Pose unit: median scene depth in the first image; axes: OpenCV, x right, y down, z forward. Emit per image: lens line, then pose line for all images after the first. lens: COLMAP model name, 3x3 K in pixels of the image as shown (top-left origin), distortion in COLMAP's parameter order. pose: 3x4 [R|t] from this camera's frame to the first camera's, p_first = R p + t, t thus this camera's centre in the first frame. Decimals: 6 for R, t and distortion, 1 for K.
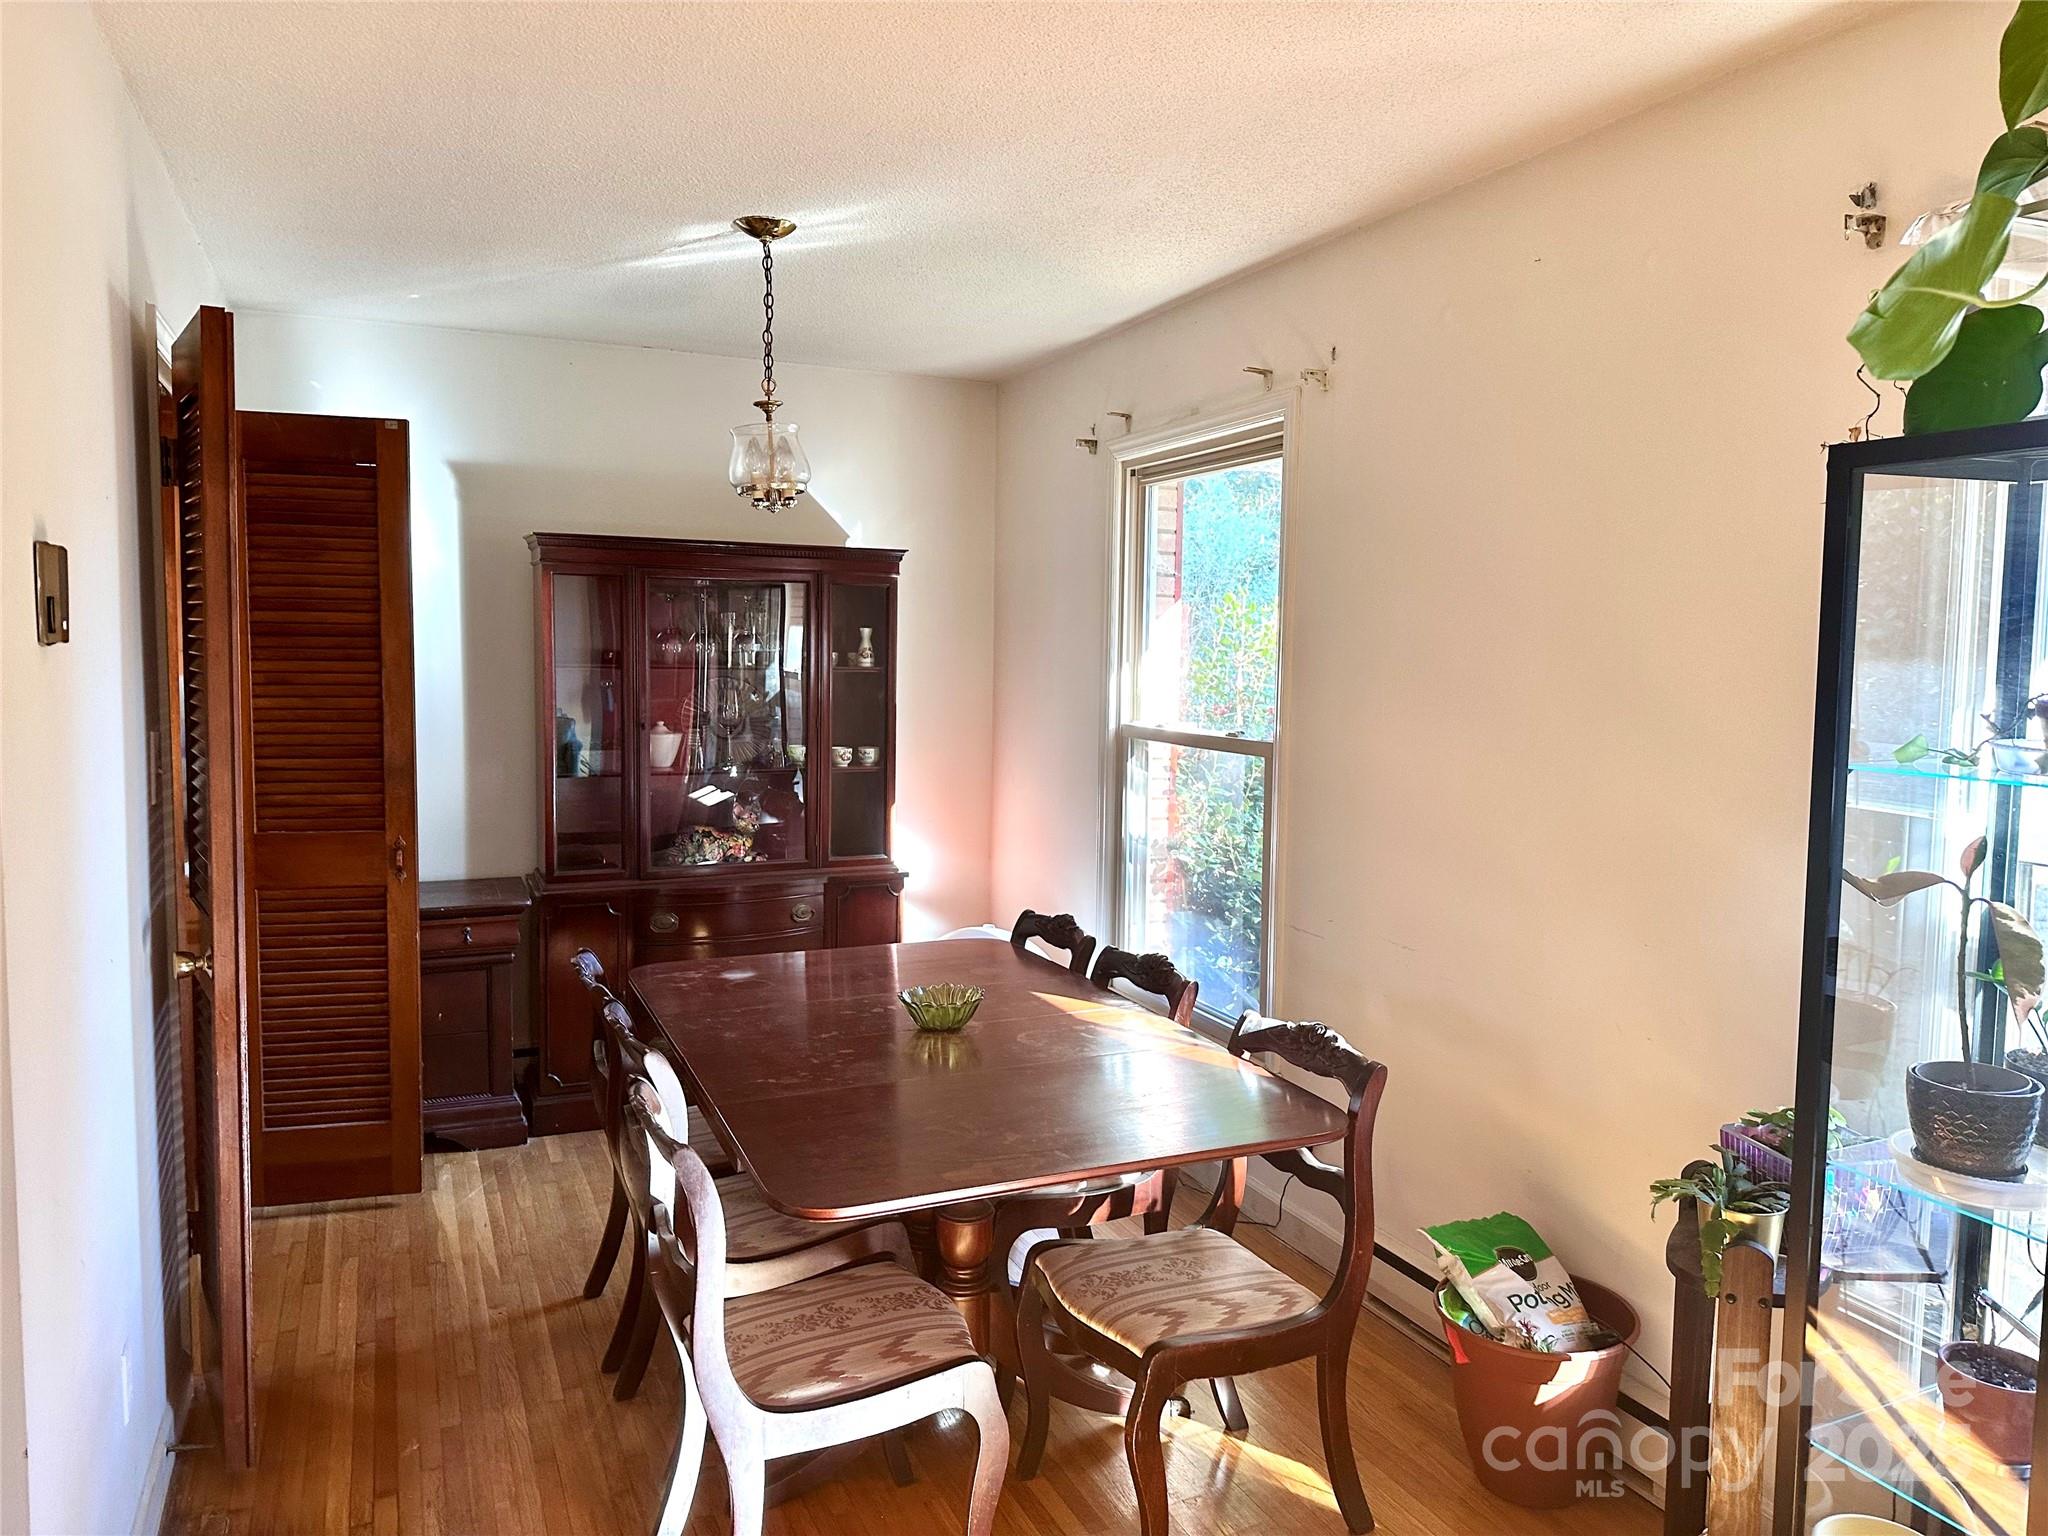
lens RADIAL K [[1429.5, 0, 1024.0], [0, 1429.5, 768.0], [0, 0, 1]] dist [0.113517, -0.001262]
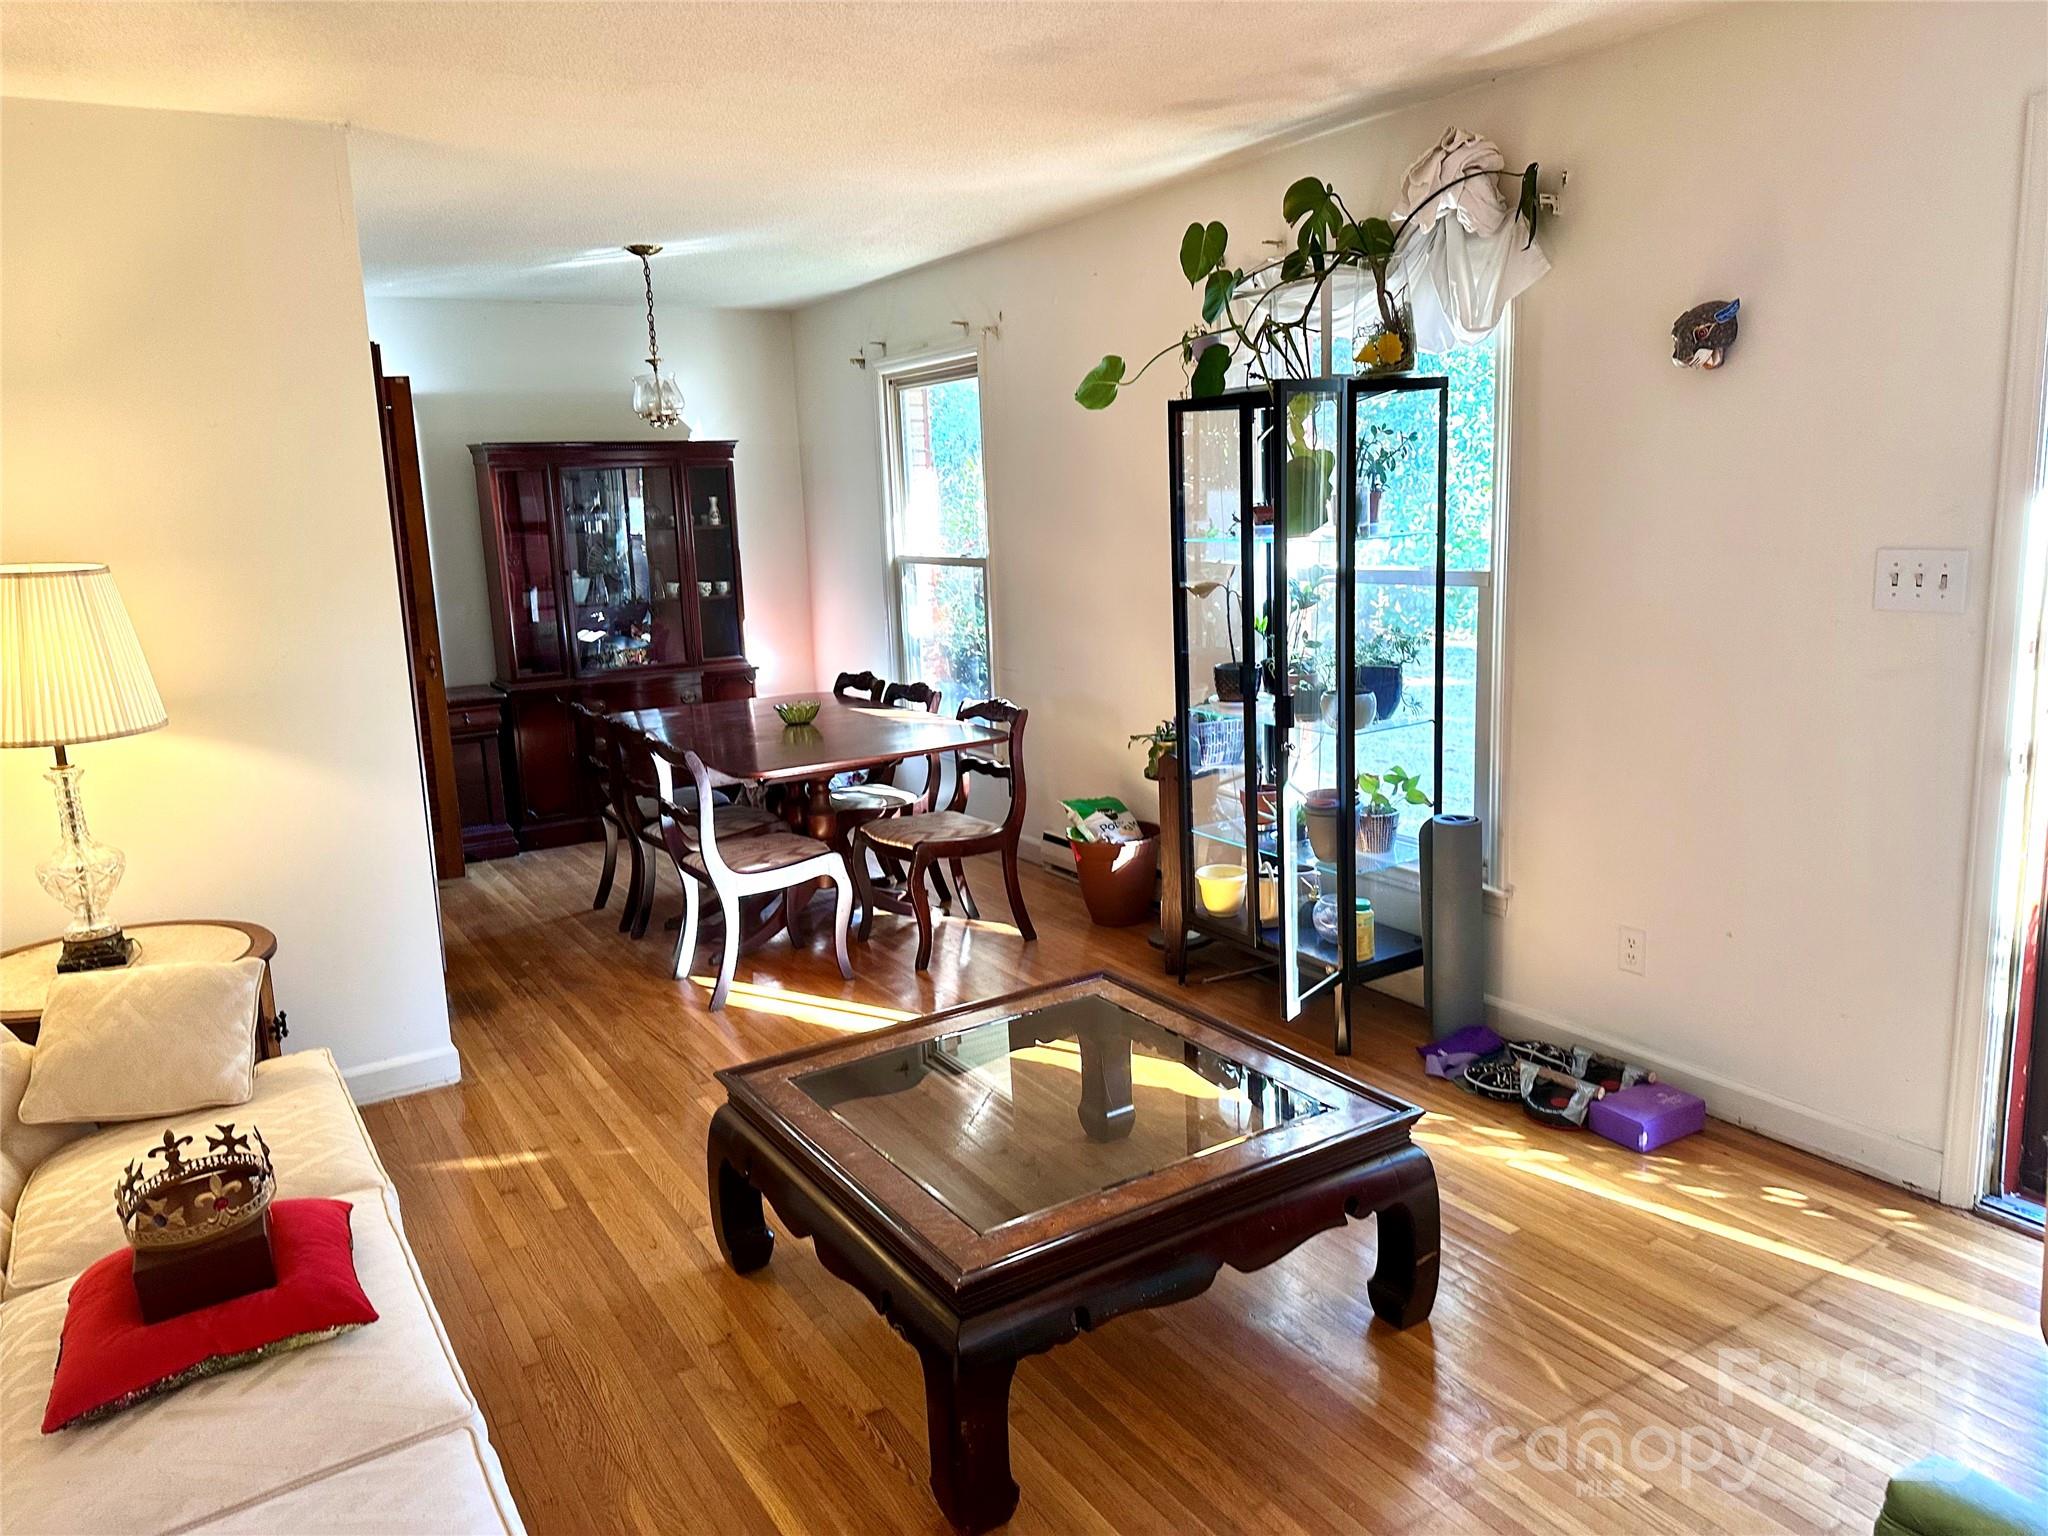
lens RADIAL K [[1429.5, 0, 1024.0], [0, 1429.5, 768.0], [0, 0, 1]] dist [0.113517, -0.001262]
pose [[0.989181, -0.077577, 0.124507, -0.005055], [0.064676, 0.992419, 0.104509, 0.052556], [-0.131671, -0.095326, 0.986699, -0.639363]]
